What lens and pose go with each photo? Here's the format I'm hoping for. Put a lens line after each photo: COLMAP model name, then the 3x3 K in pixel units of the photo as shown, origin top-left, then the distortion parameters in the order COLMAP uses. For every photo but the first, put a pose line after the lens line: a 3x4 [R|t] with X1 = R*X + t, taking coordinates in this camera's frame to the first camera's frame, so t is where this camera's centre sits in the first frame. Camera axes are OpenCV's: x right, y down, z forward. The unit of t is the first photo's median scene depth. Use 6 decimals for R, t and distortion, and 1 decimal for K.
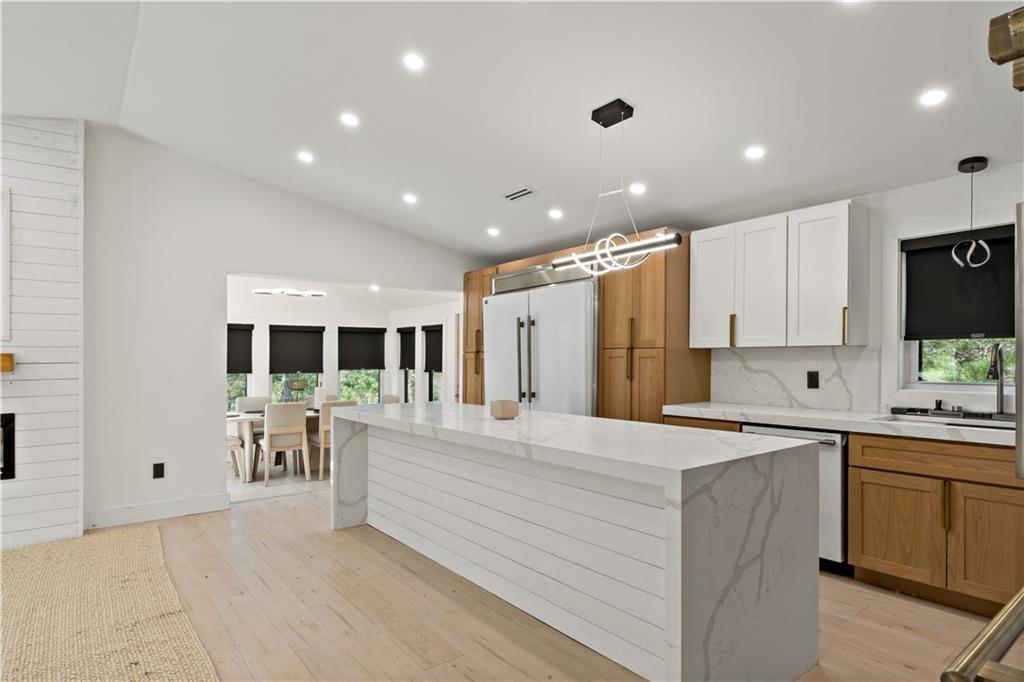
lens RADIAL K [[564.1, 0, 510.8], [0, 564.1, 350.1], [0, 0, 1]] dist [-0.000278, -0.000736]
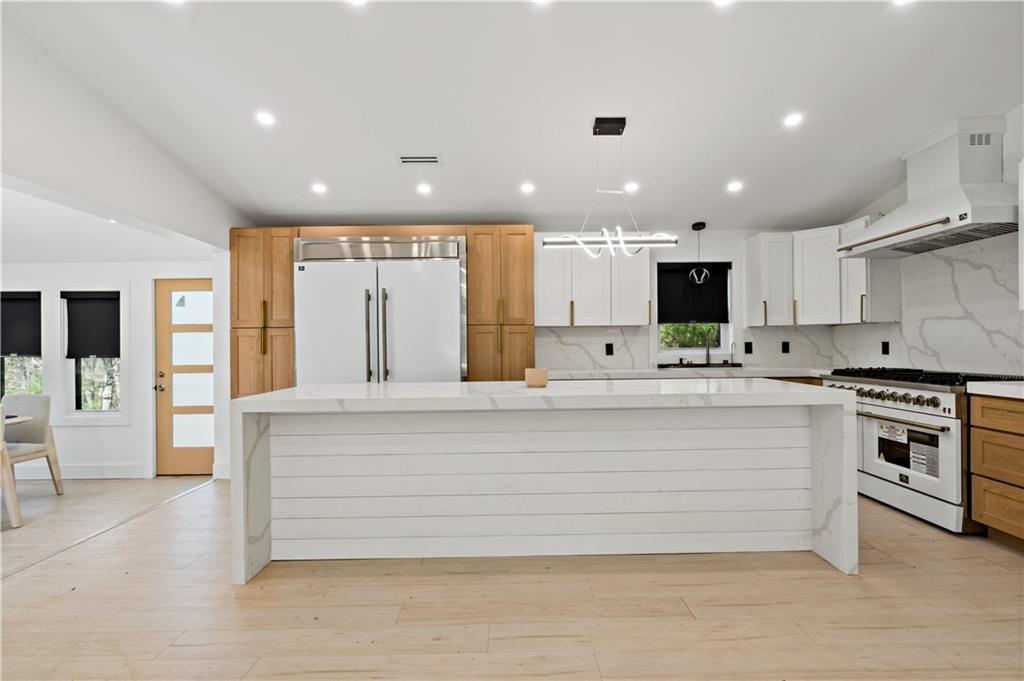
lens RADIAL K [[490.4, 0, 512.0], [0, 490.4, 340.7], [0, 0, 1]] dist [-0.002829, -0.000079]
pose [[0.599871, 0.006587, 0.800070, -0.642733], [-0.004030, 0.999978, -0.005211, 0.038574], [-0.800087, -0.000098, 0.599884, 0.440885]]
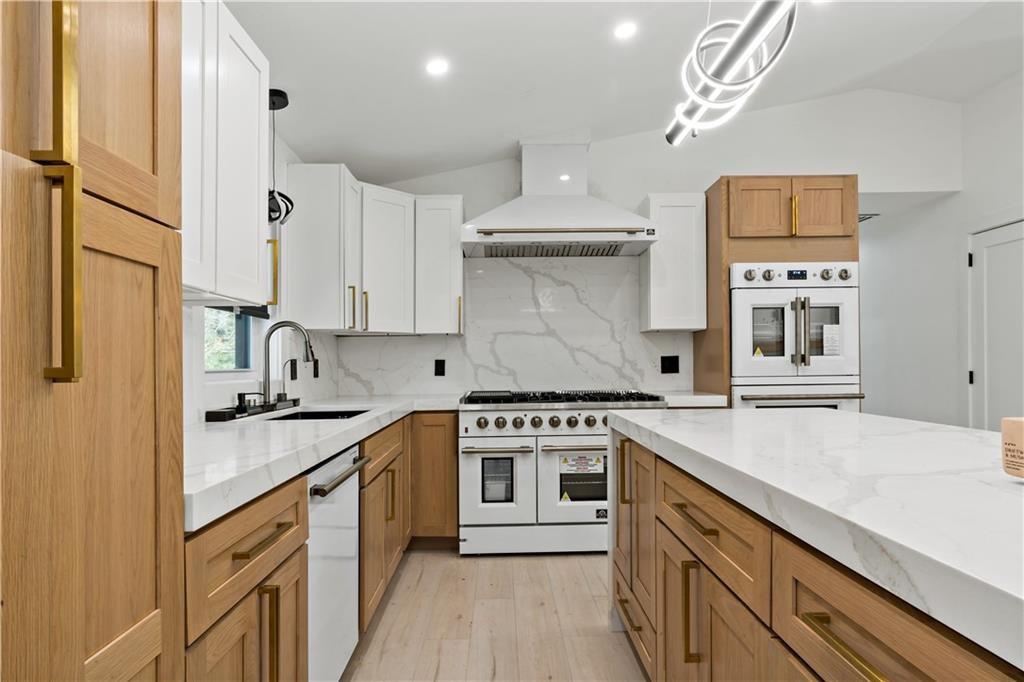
lens RADIAL K [[591.8, 0, 512.6], [0, 591.8, 357.4], [0, 0, 1]] dist [0.000808, 0.000011]
pose [[-0.806584, 0.023380, 0.590657, 0.020752], [0.009740, 0.999608, -0.026267, 0.056732], [-0.591039, -0.015433, -0.806495, 1.208376]]
